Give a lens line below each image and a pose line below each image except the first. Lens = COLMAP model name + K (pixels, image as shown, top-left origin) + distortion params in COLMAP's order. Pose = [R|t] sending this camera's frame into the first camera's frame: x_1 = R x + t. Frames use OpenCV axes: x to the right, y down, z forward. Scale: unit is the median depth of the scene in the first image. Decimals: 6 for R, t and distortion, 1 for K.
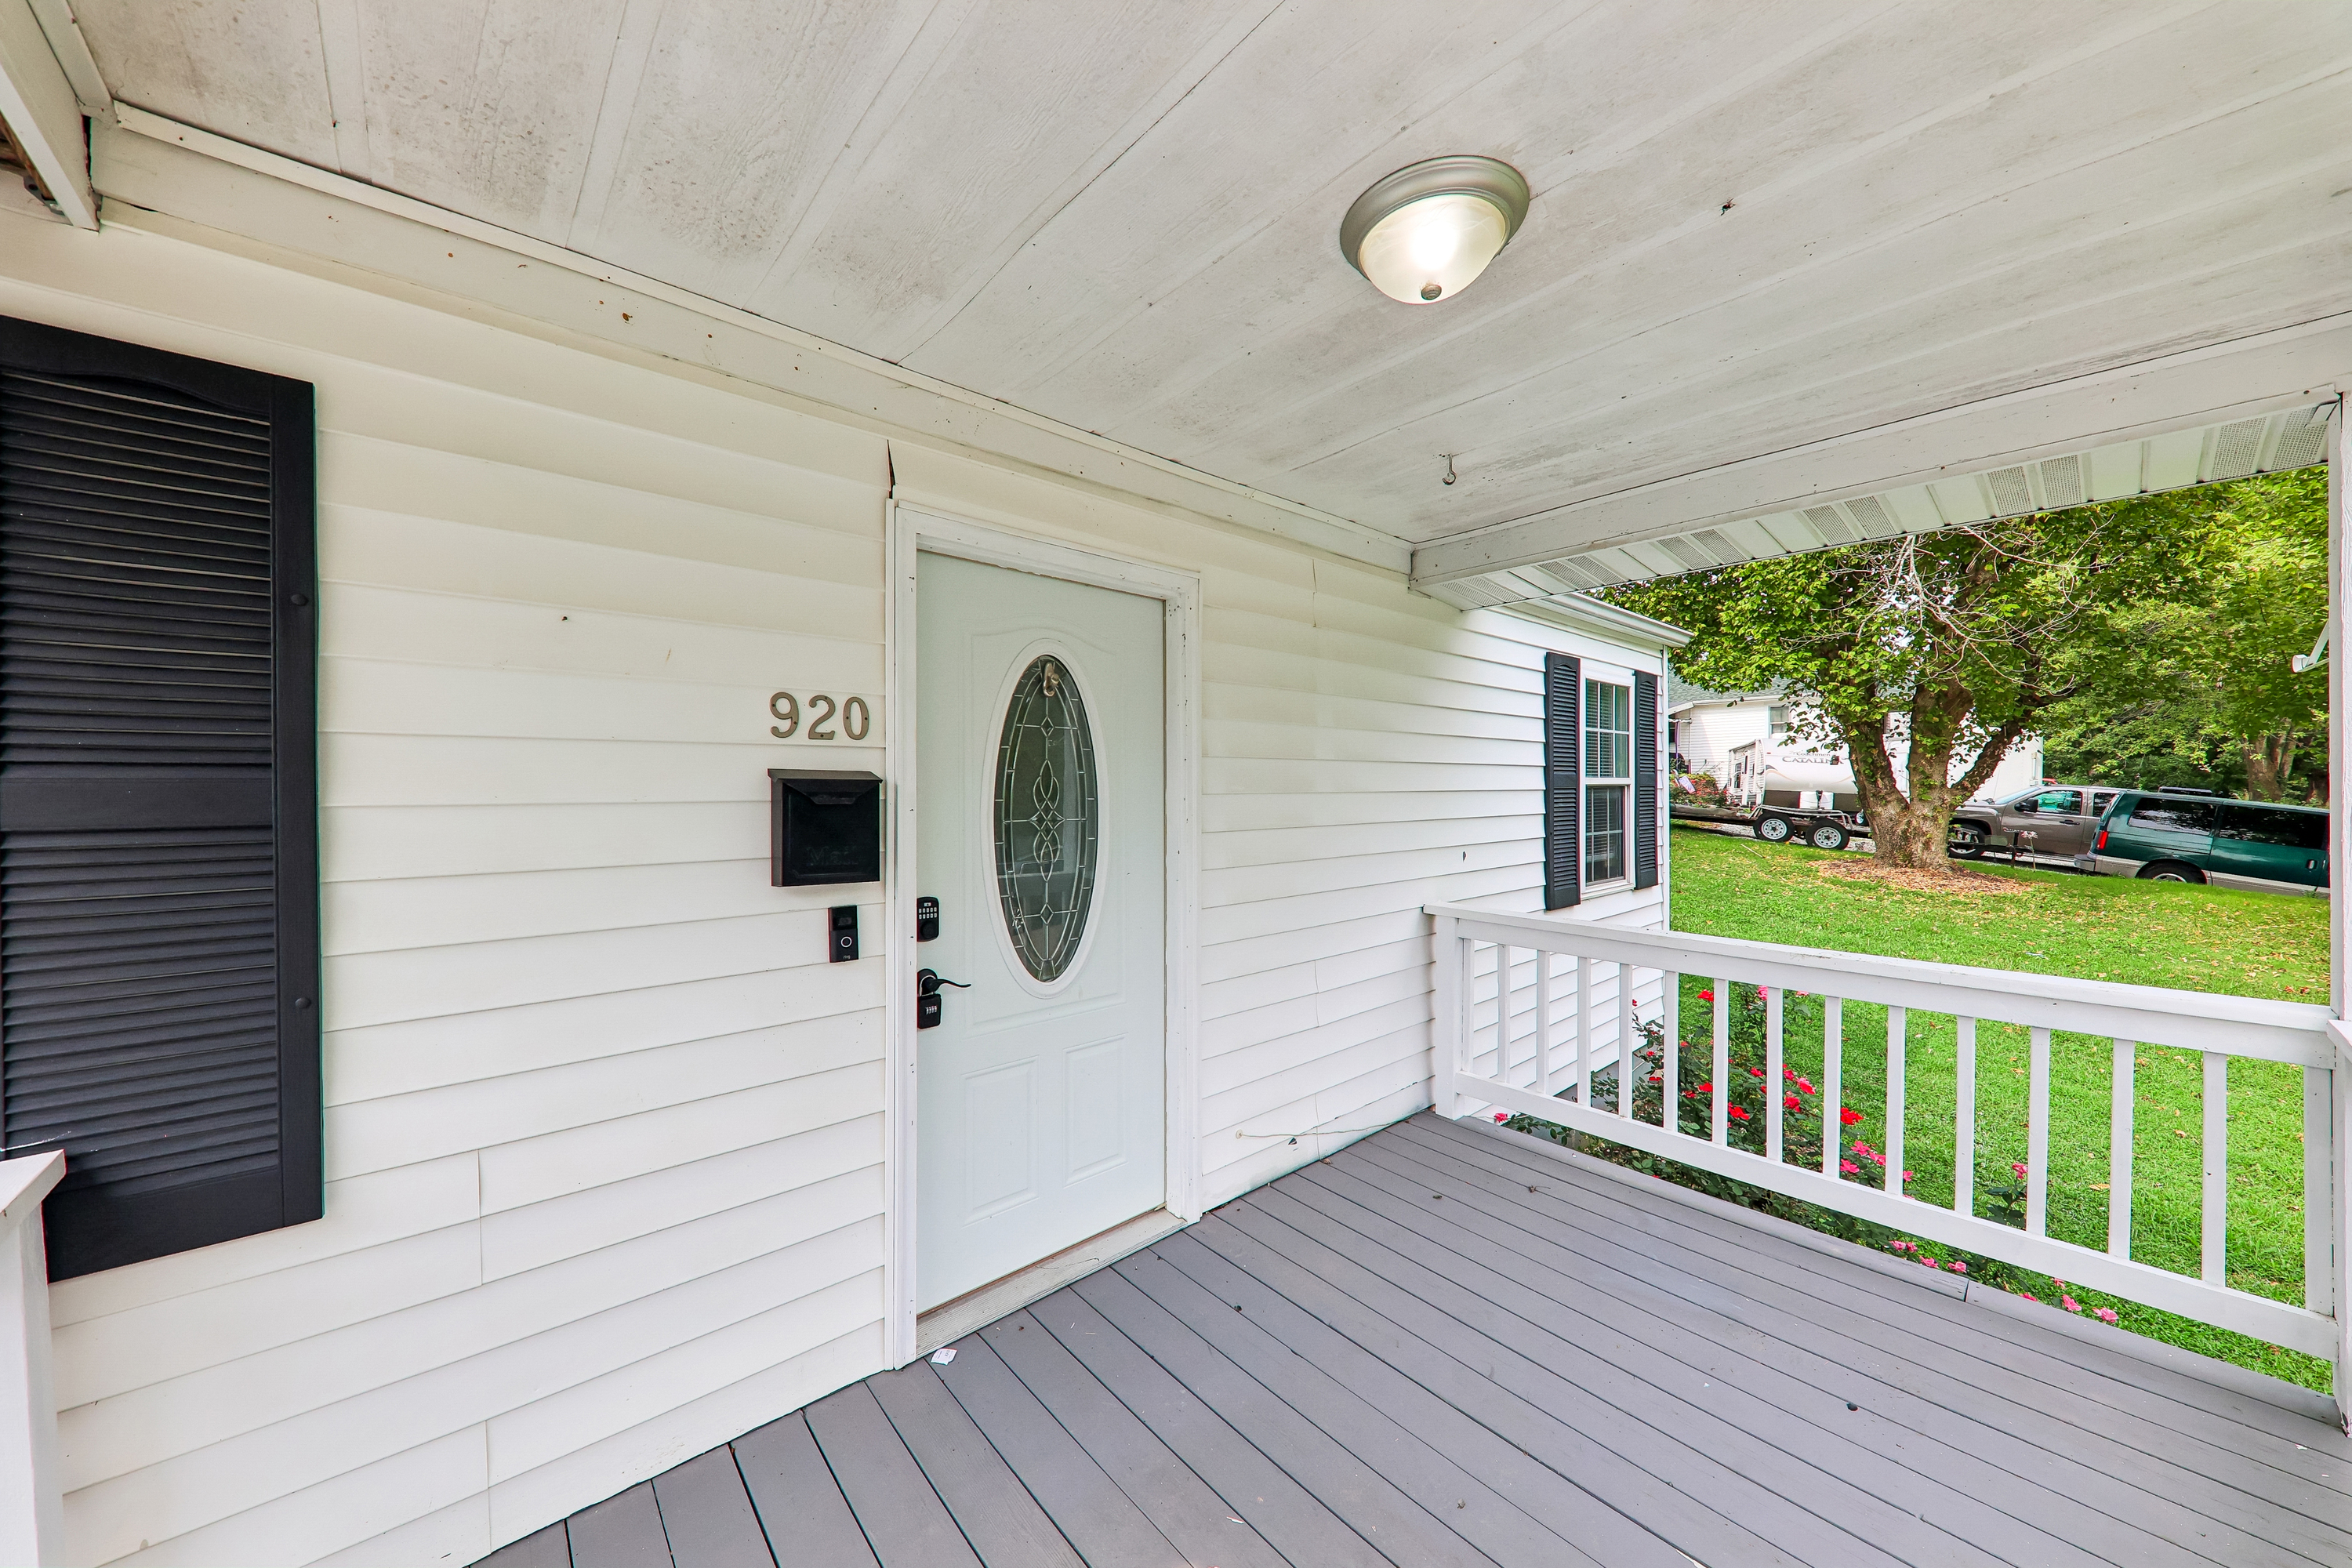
lens RADIAL K [[817.1, 0, 1214.5], [0, 817.1, 774.8], [0, 0, 1]] dist [0.009552, -0.005552]
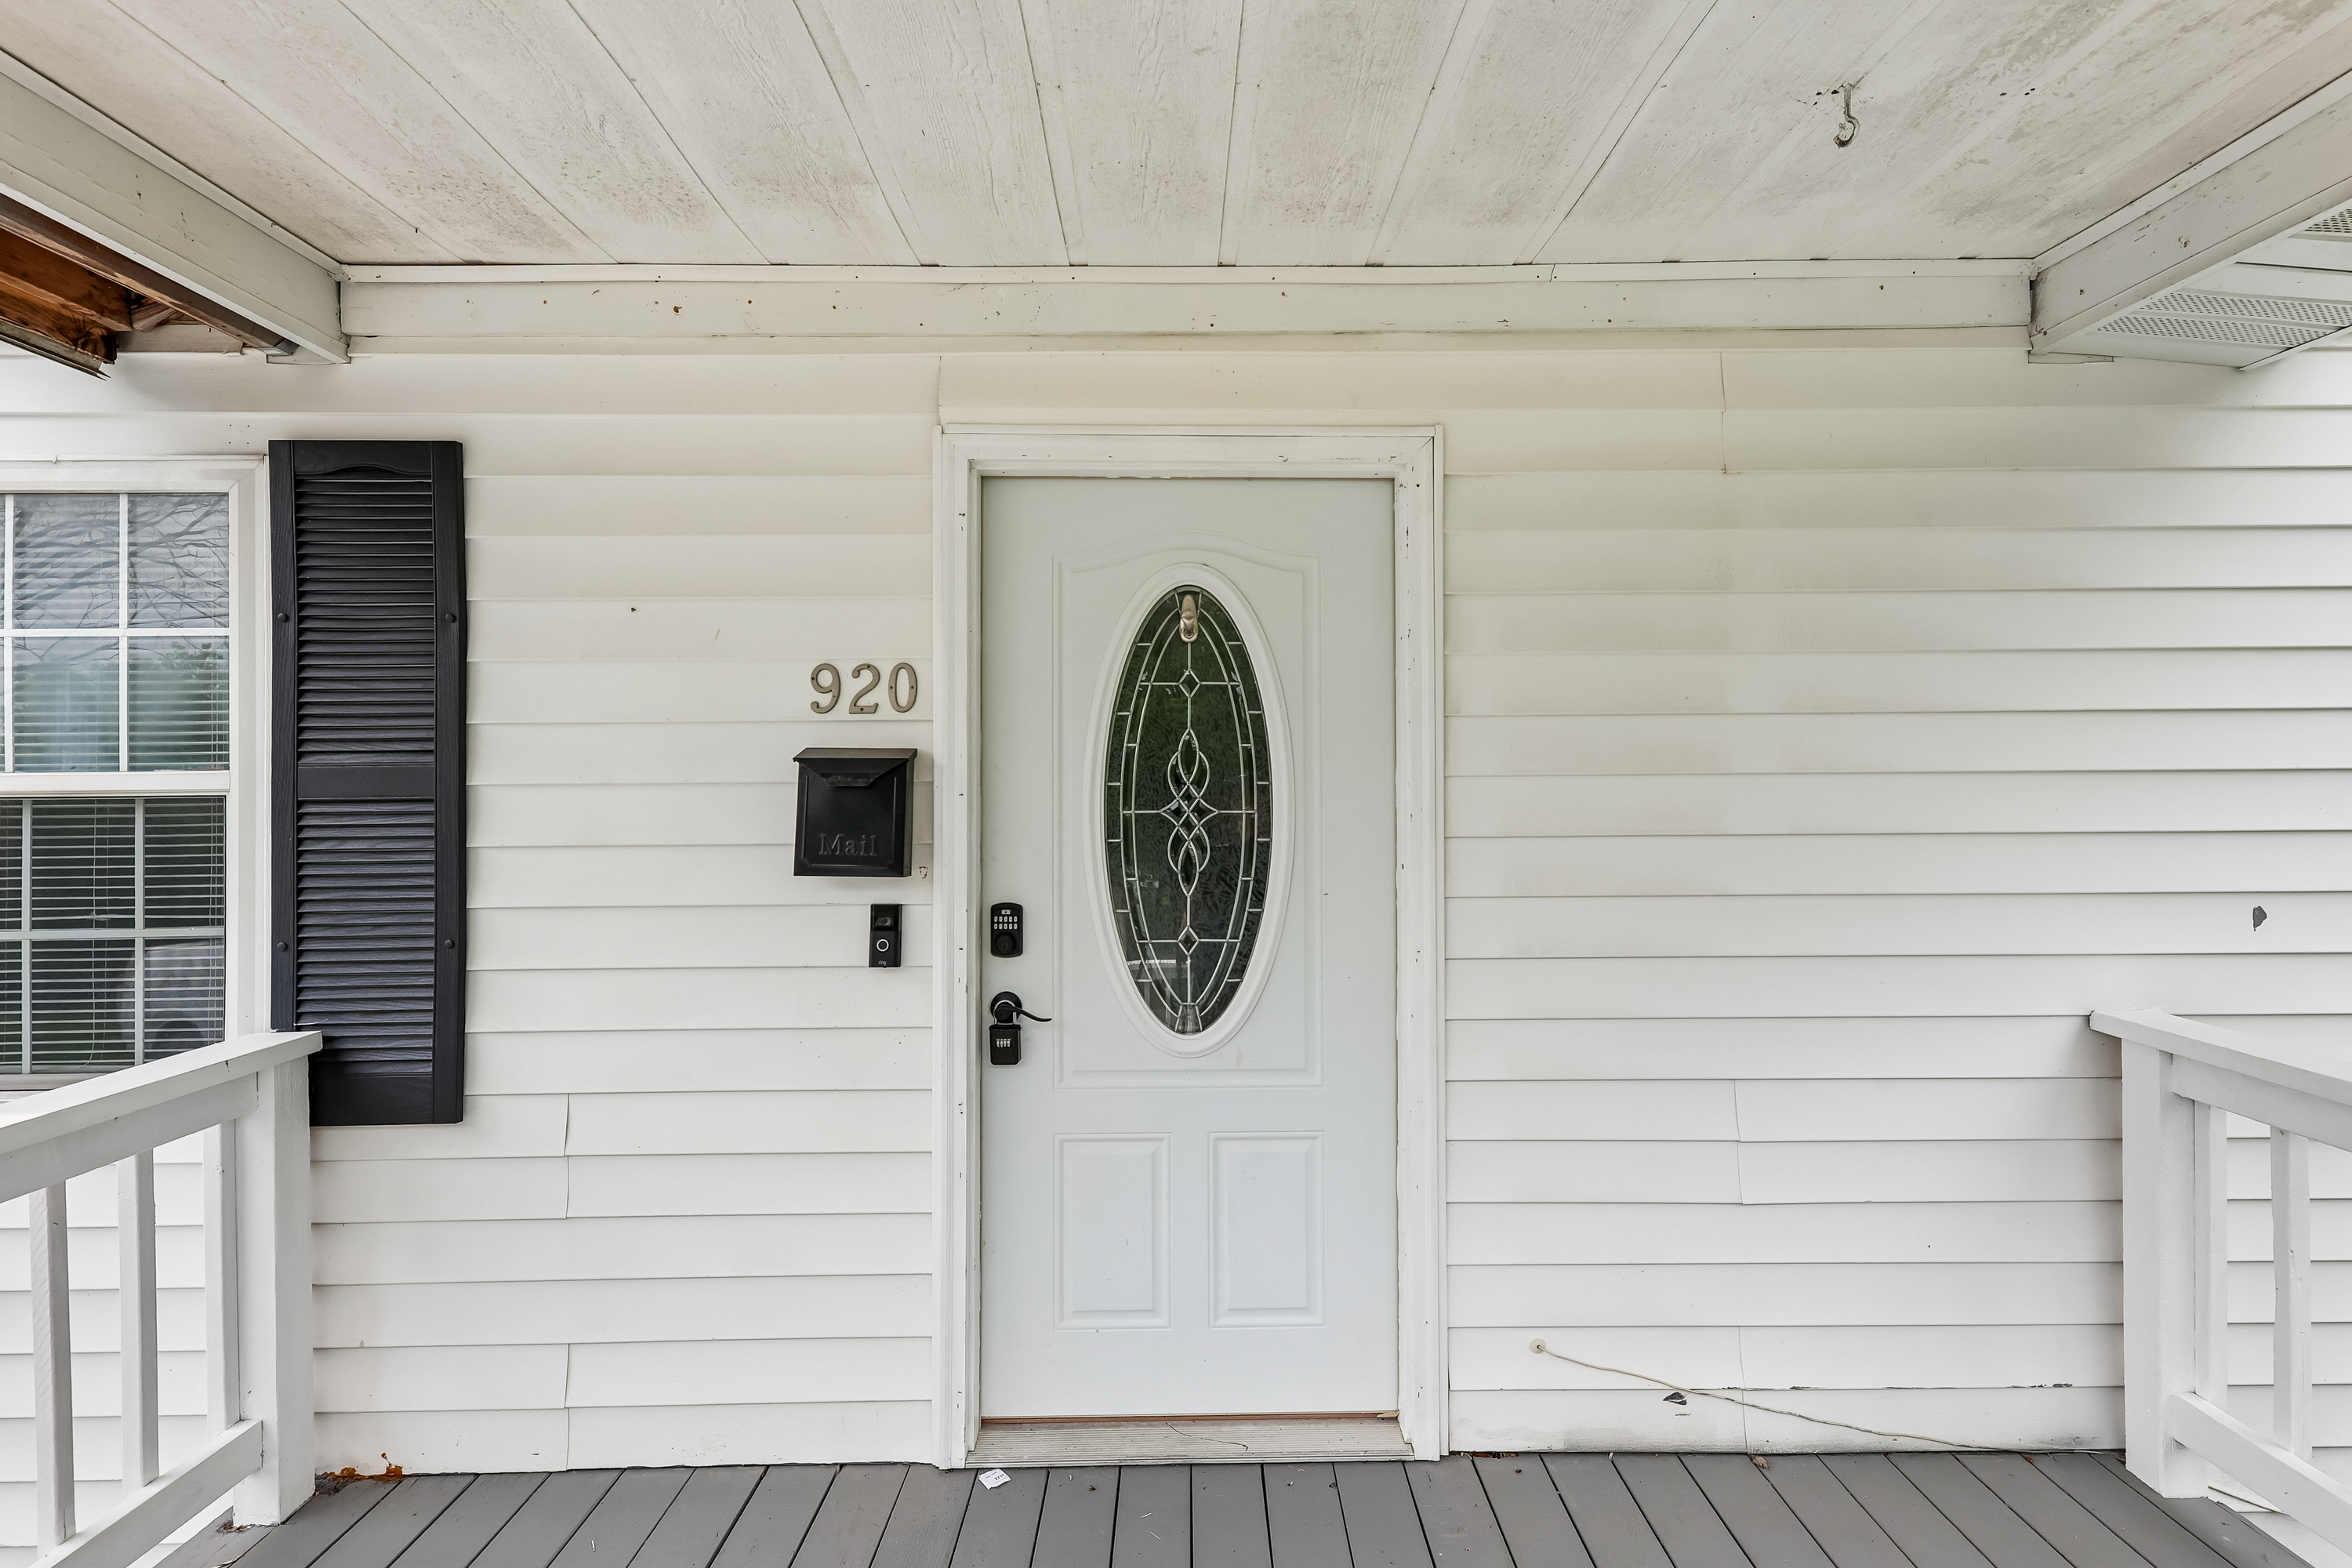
lens RADIAL K [[1173.7, 0, 1233.6], [0, 1173.7, 745.6], [0, 0, 1]] dist [0.013032, 0.002410]
pose [[0.748516, -0.021190, -0.662778, 0.539604], [0.014295, 0.999773, -0.015821, 0.014121], [0.662963, 0.002368, 0.748648, 0.253532]]
